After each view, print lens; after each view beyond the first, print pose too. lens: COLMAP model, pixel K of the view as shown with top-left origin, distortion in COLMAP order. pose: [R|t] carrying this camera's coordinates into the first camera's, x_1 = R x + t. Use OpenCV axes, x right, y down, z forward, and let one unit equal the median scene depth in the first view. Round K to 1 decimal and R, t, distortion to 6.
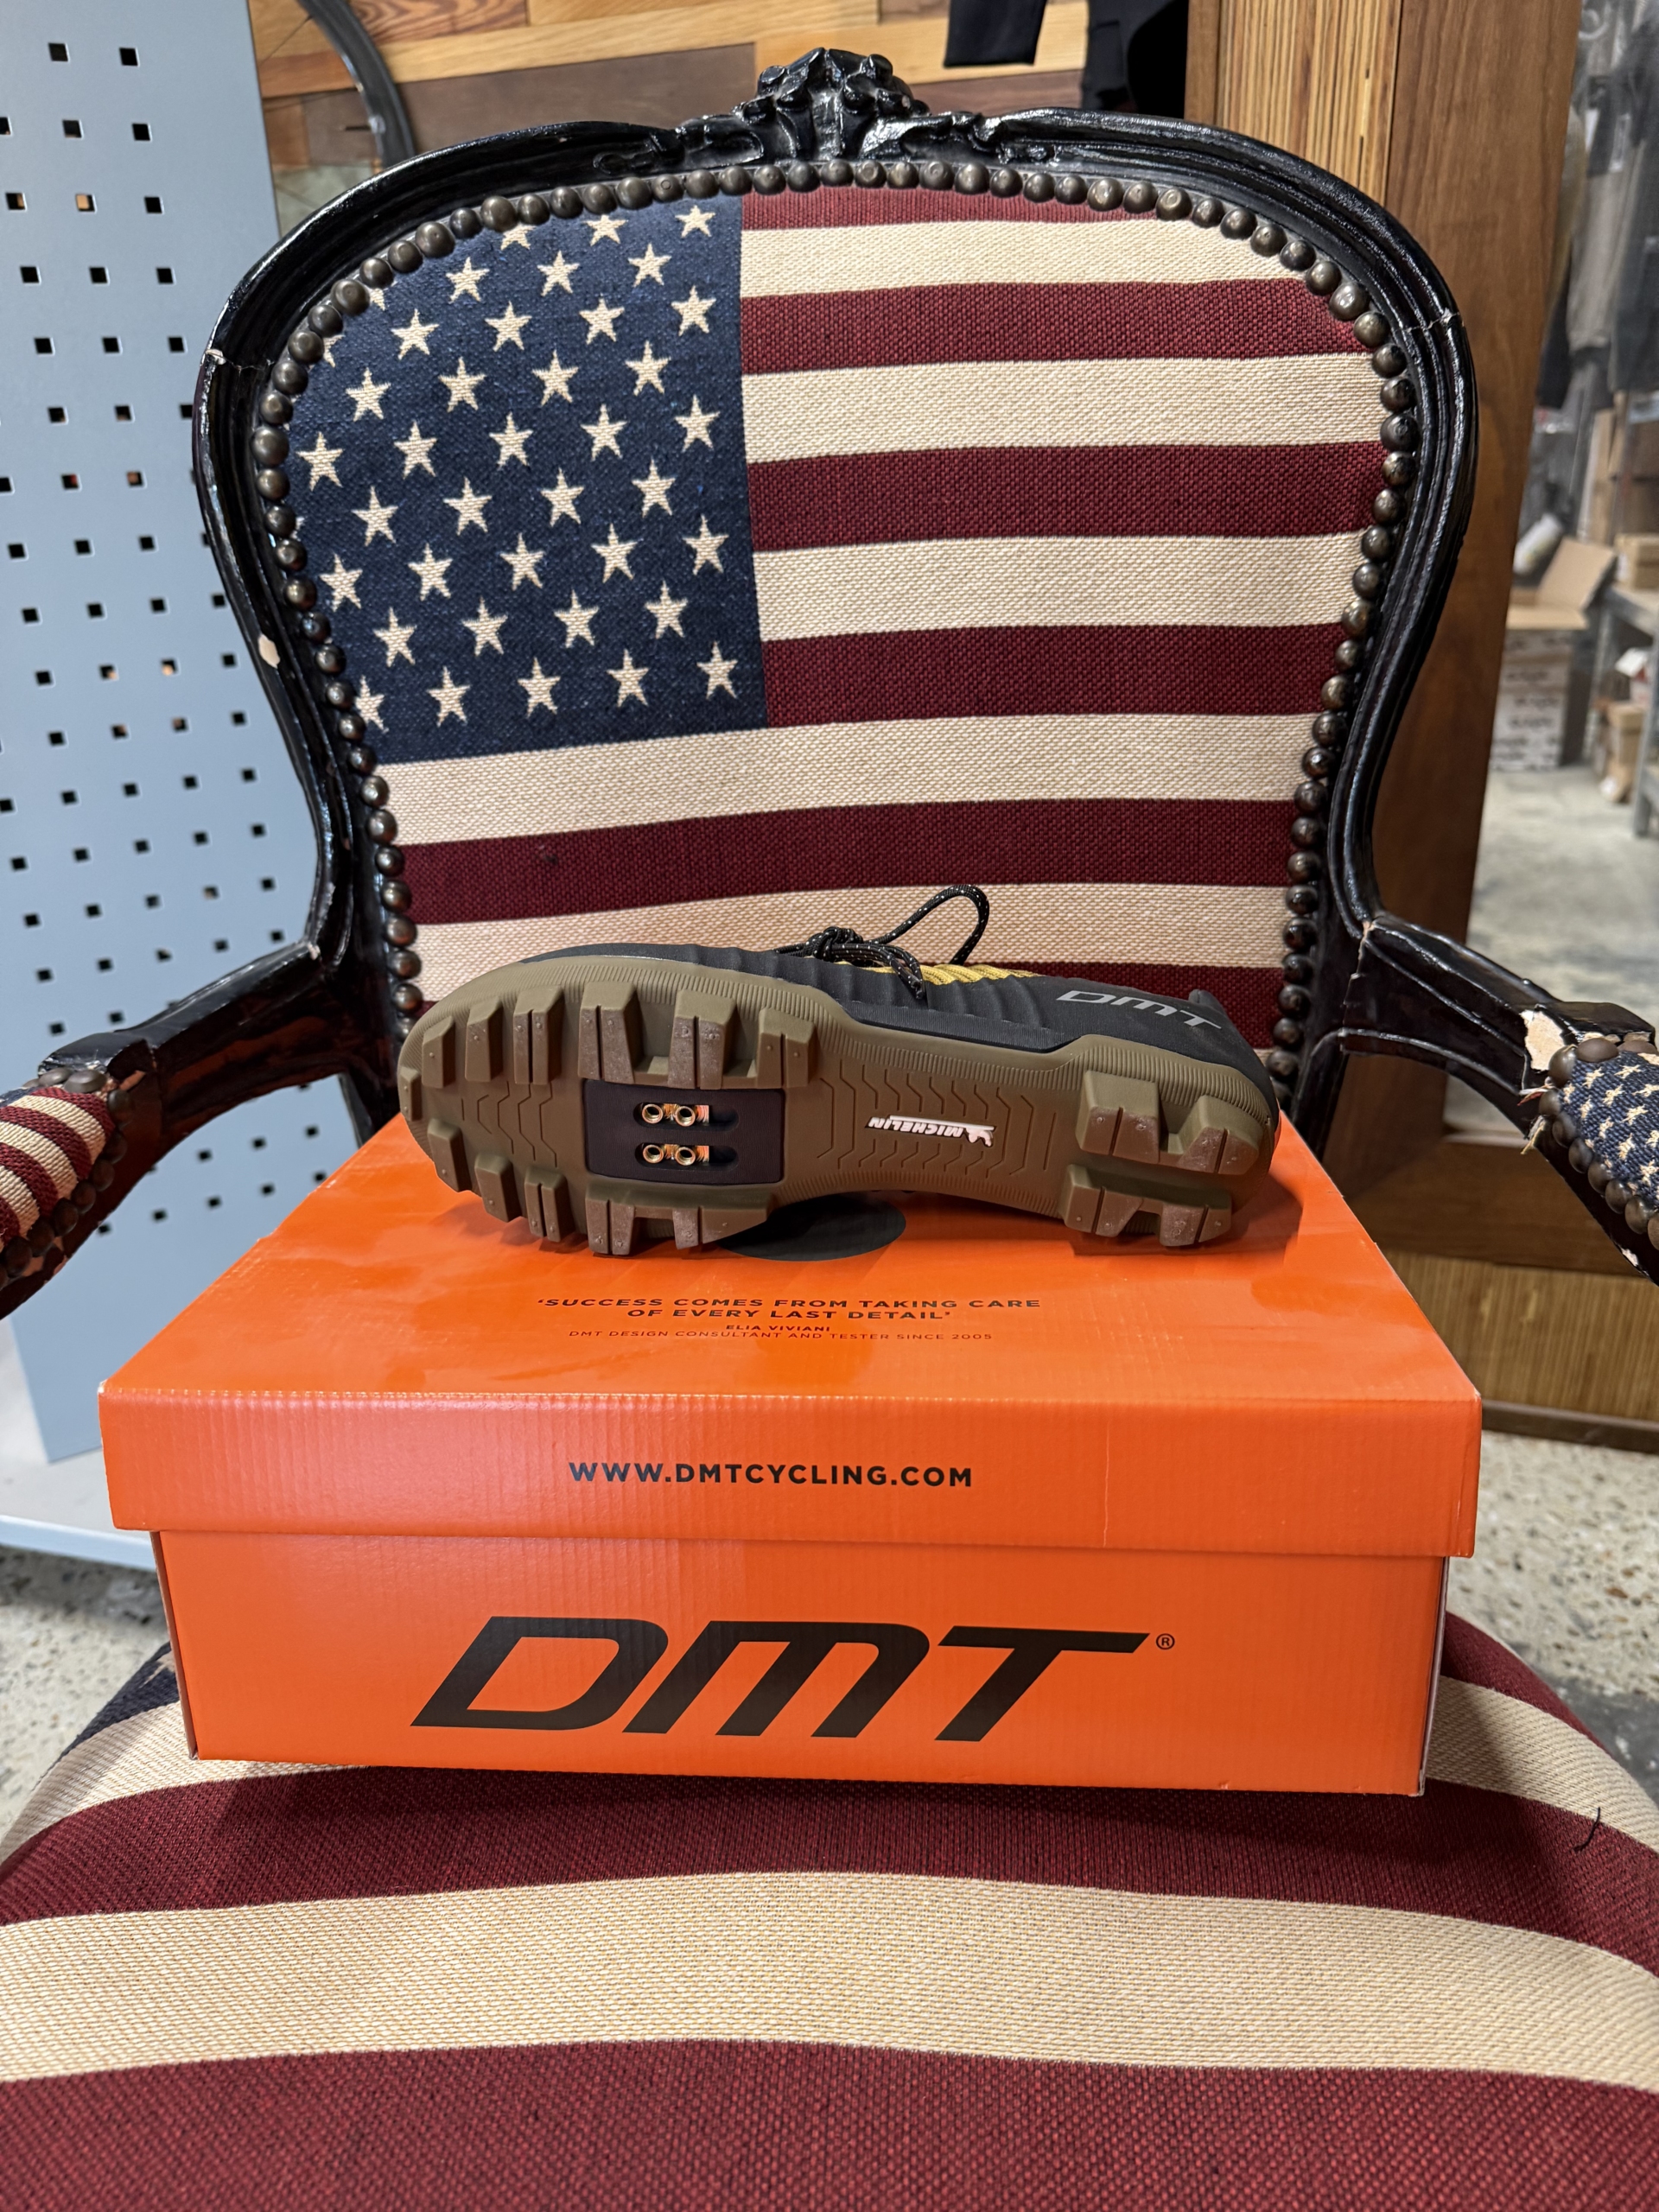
lens RADIAL K [[1574.3, 0, 834.7], [0, 1574.3, 1118.3], [0, 0, 1]] dist [-0.029113, 0.013813]
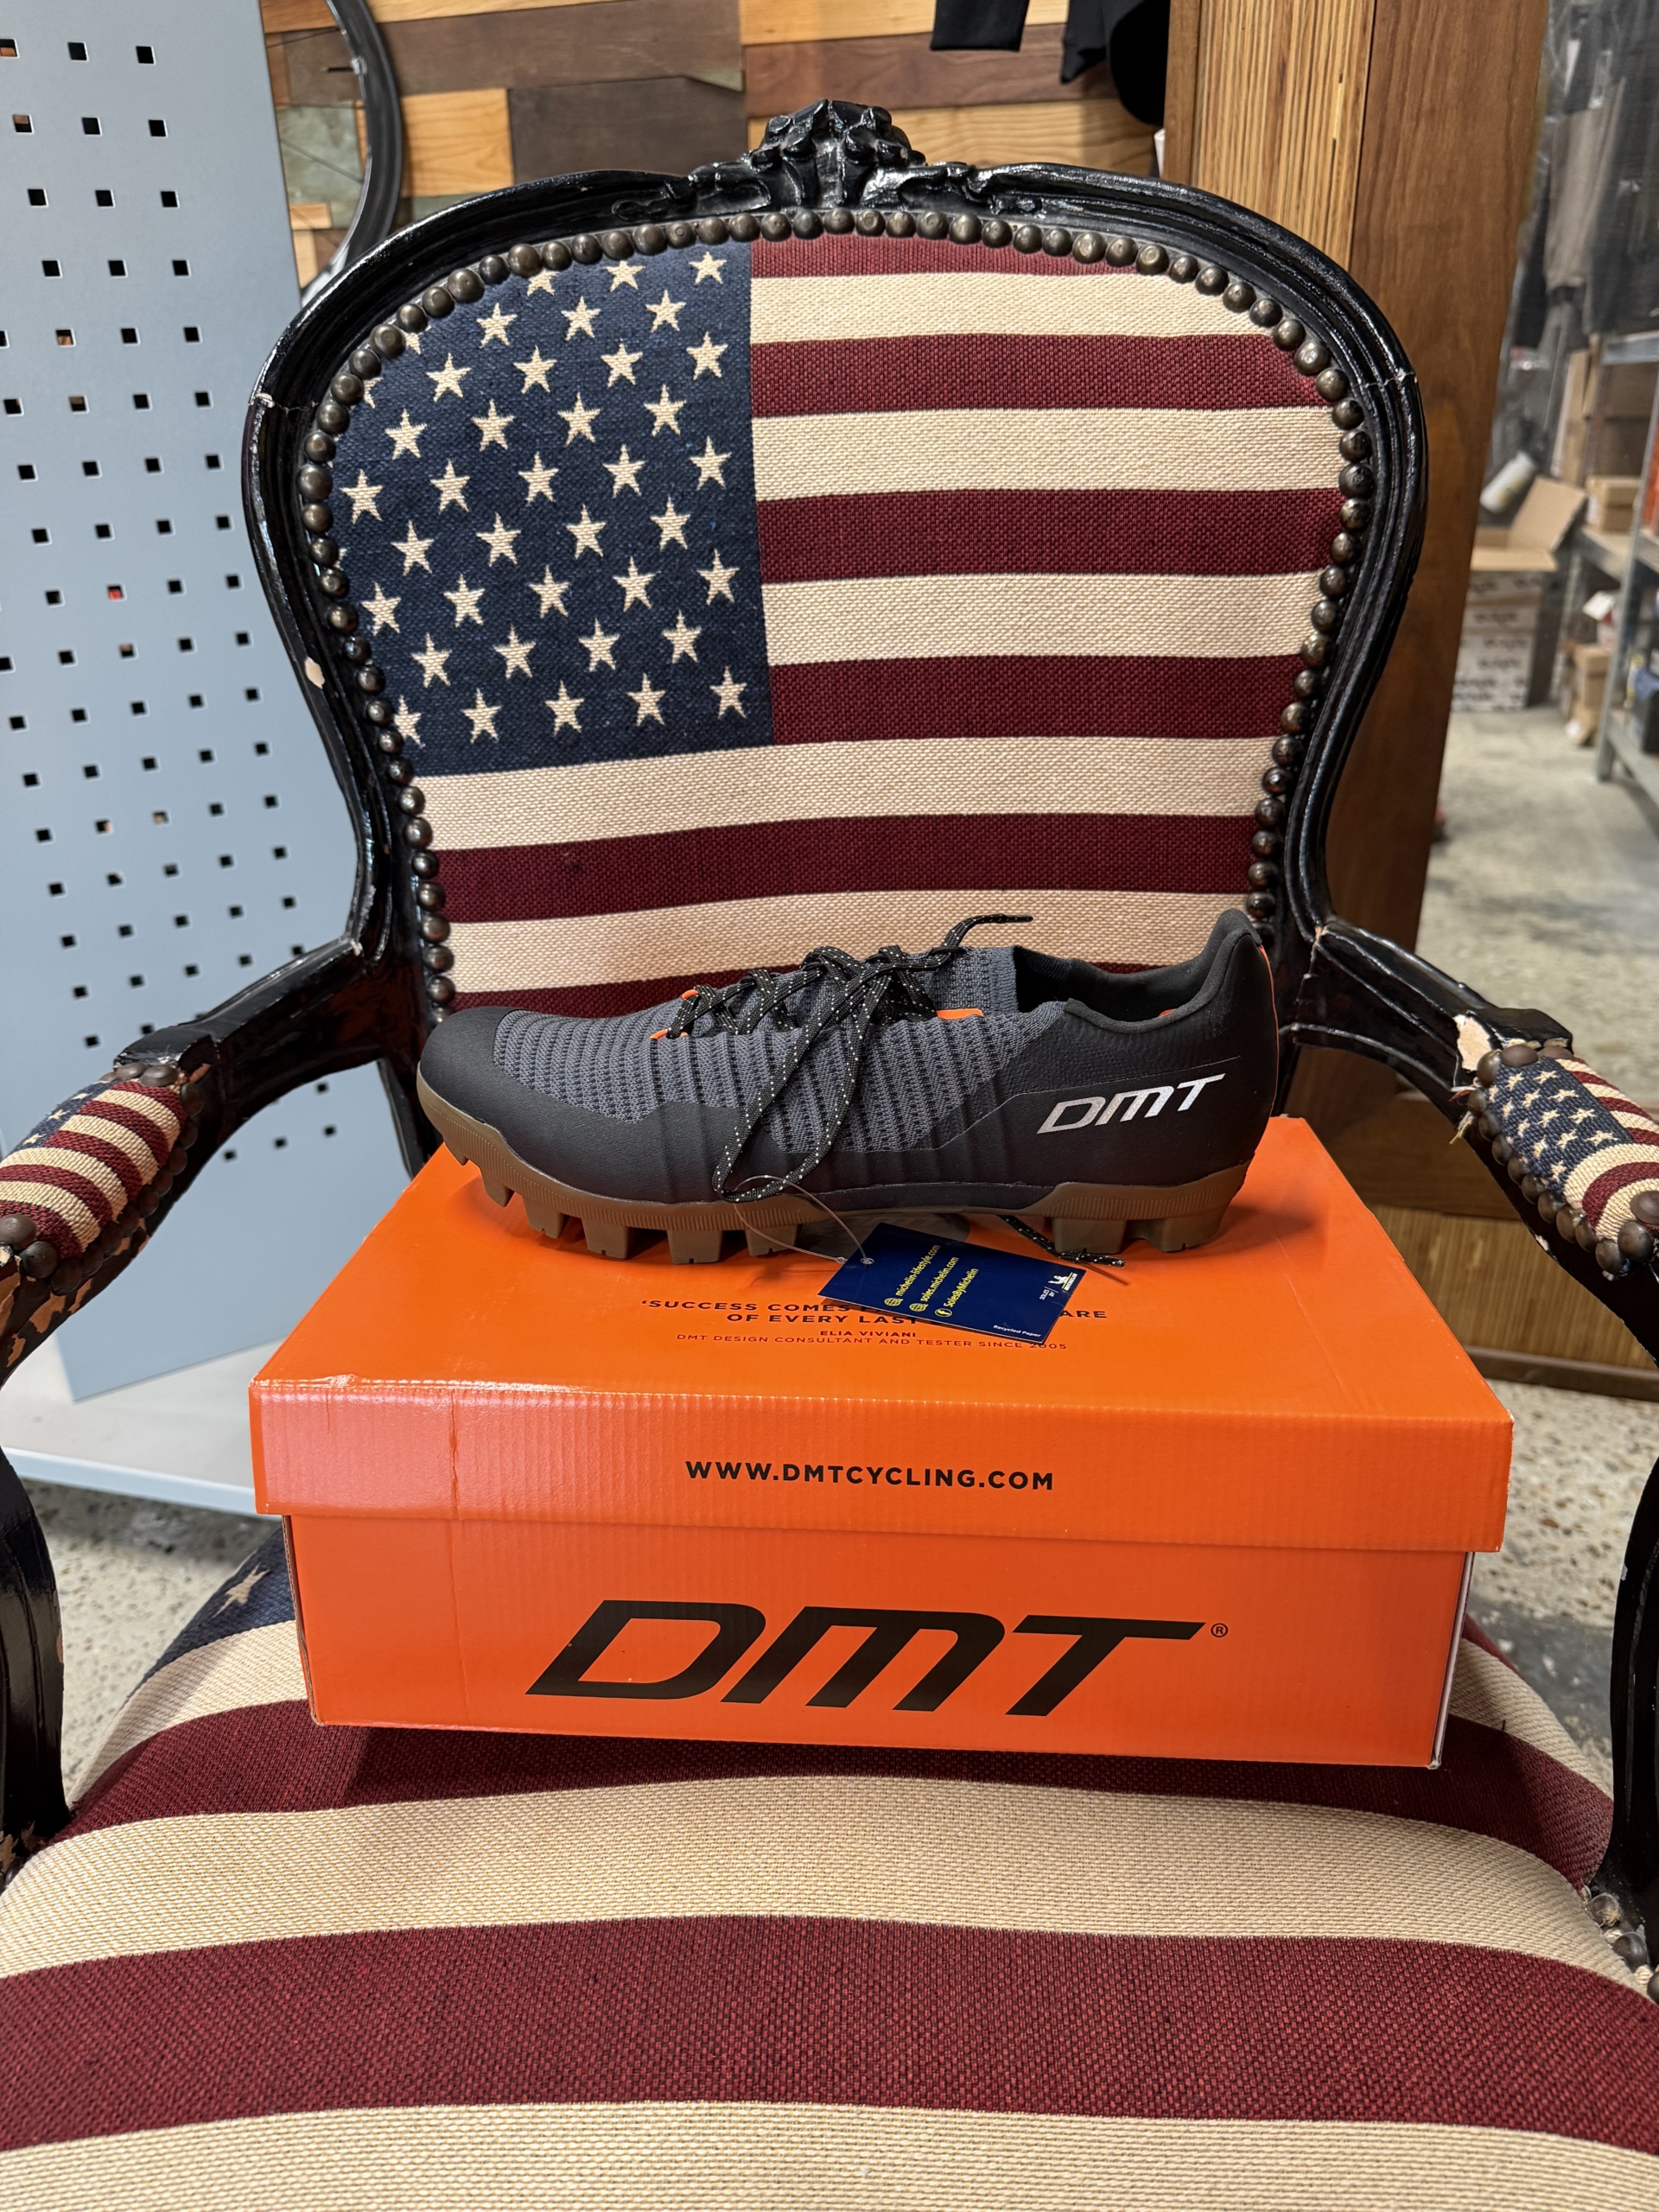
lens RADIAL K [[1568.6, 0, 825.8], [0, 1568.6, 1106.7], [0, 0, 1]] dist [-0.016366, 0.000713]
pose [[0.999902, 0.002976, 0.013712, -0.021700], [-0.003528, 0.999178, 0.040392, -0.043368], [-0.013580, -0.040437, 0.999090, -0.098885]]
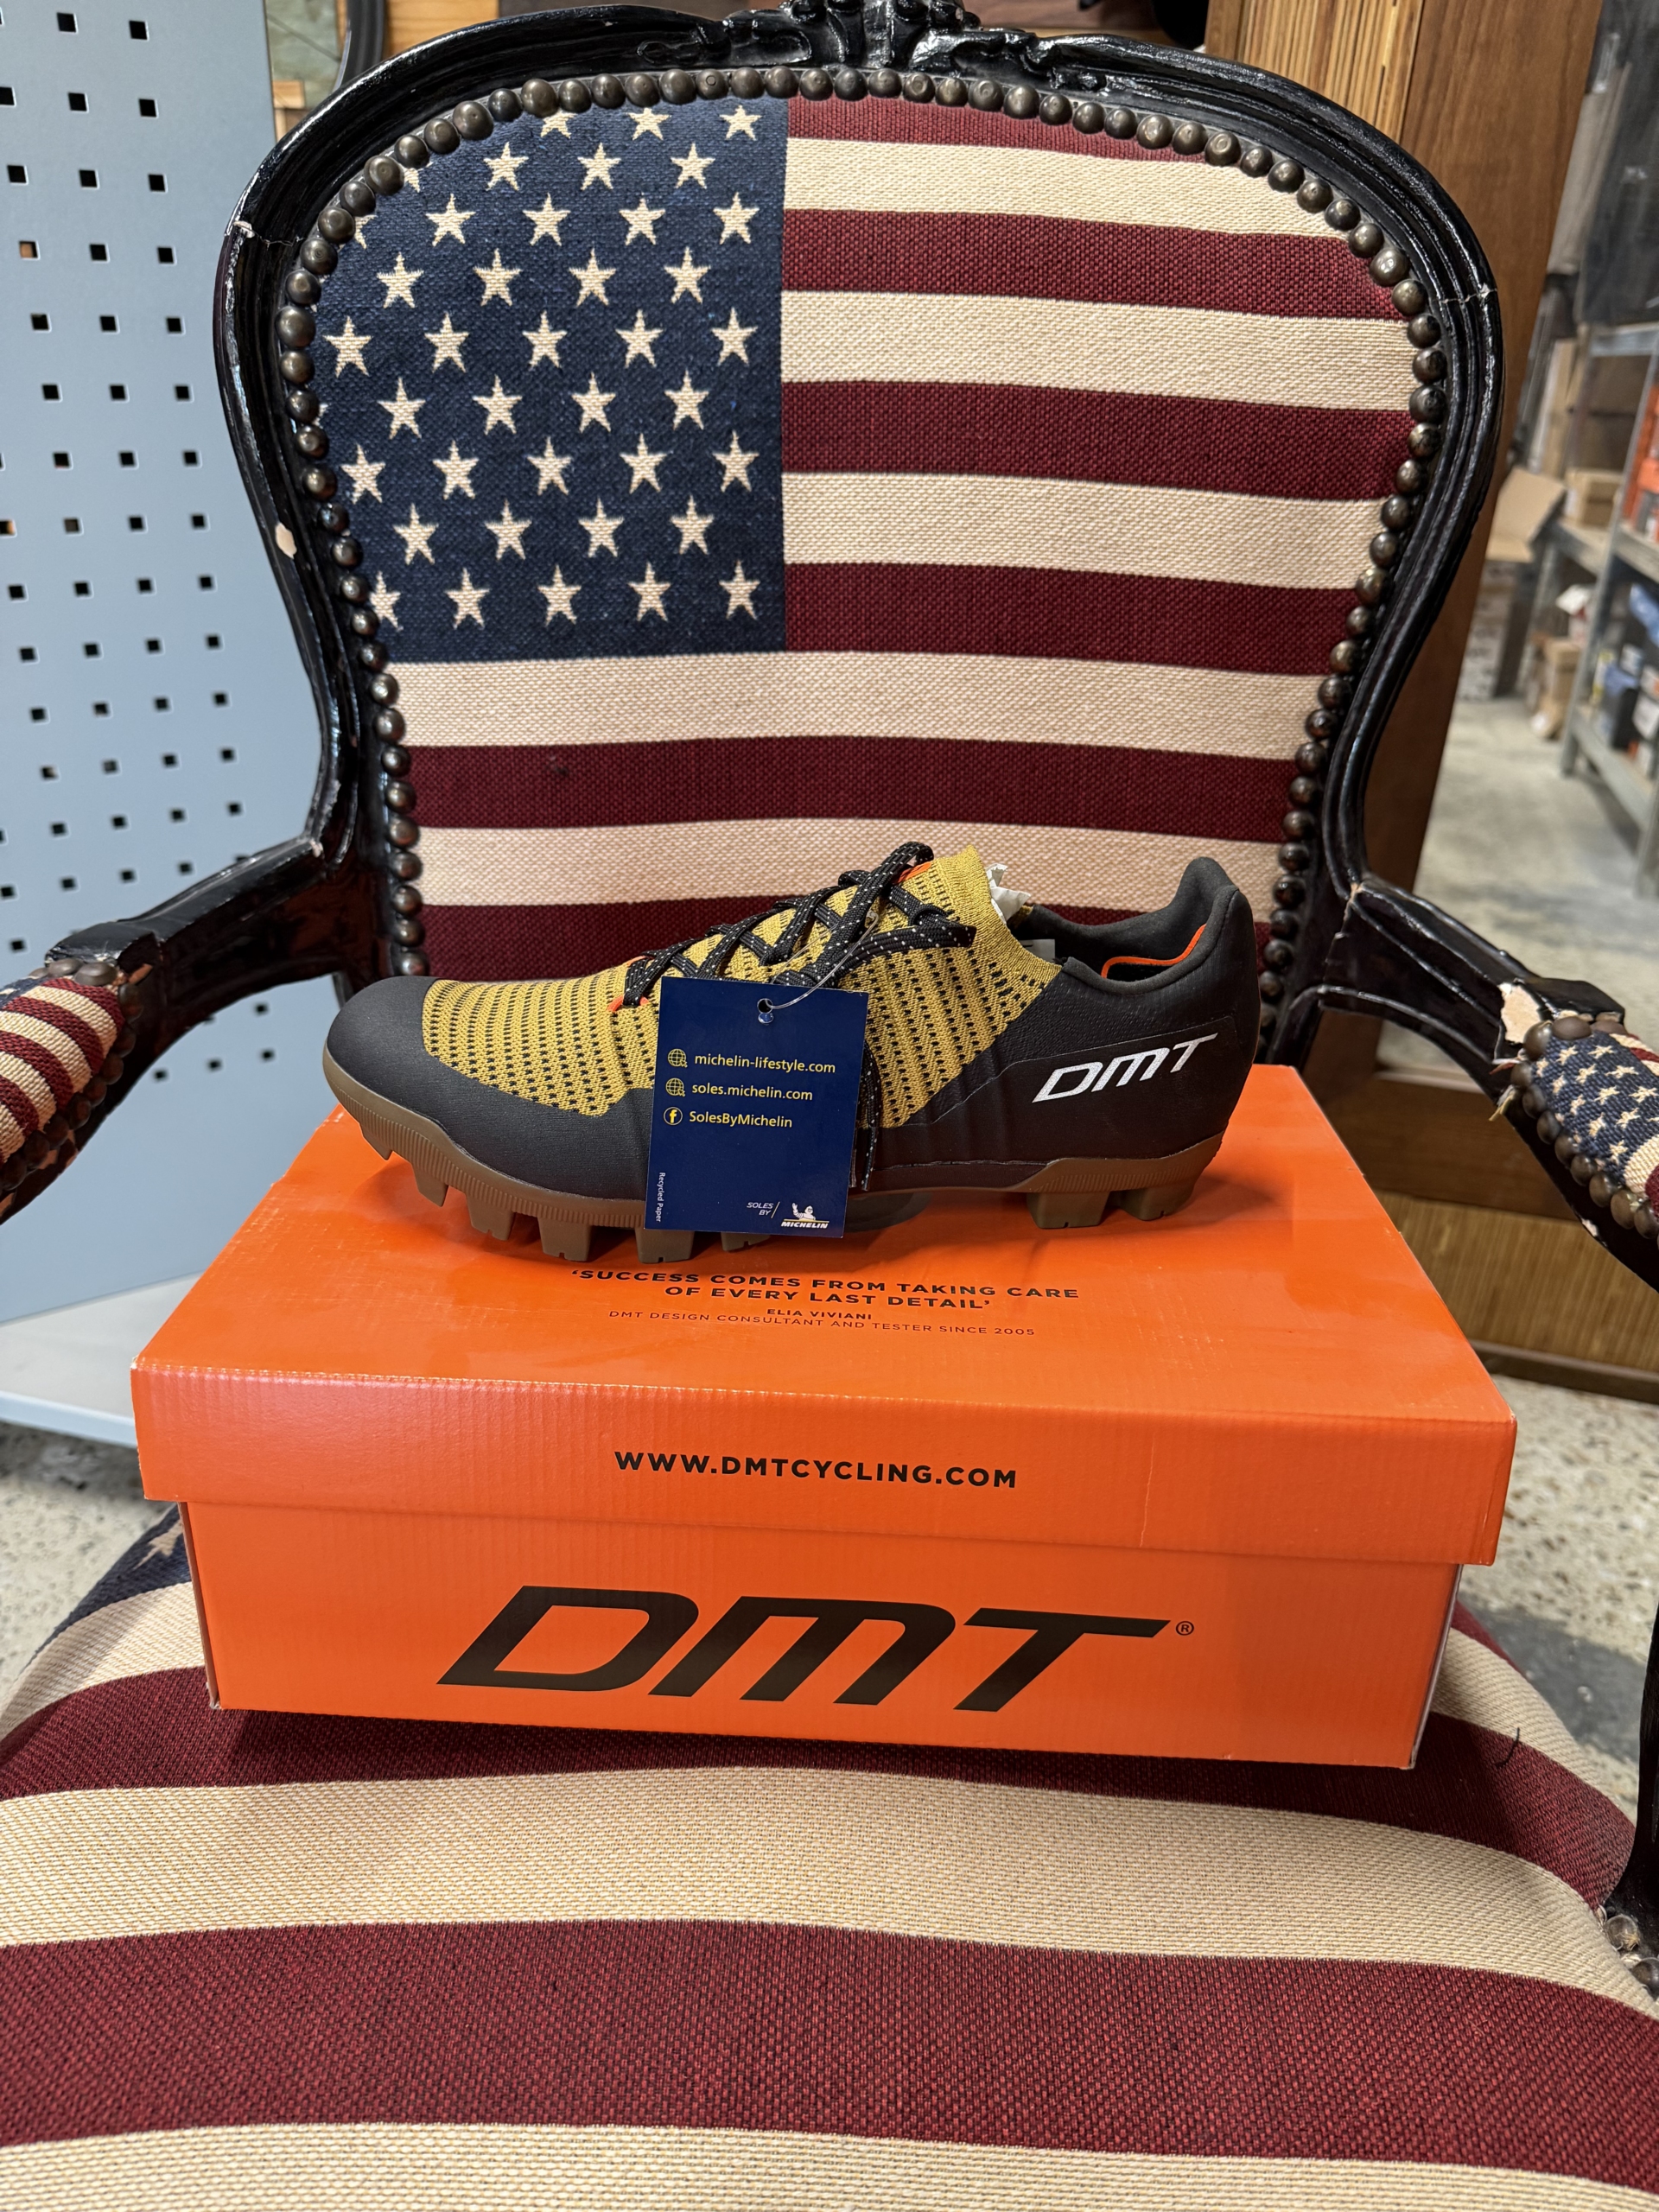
lens RADIAL K [[1577.5, 0, 828.0], [0, 1577.5, 1114.2], [0, 0, 1]] dist [-0.034210, 0.018084]
pose [[0.996993, 0.051632, 0.057793, -0.060295], [-0.055628, 0.996008, 0.069813, -0.027223], [-0.053958, -0.072818, 0.995885, -0.023673]]
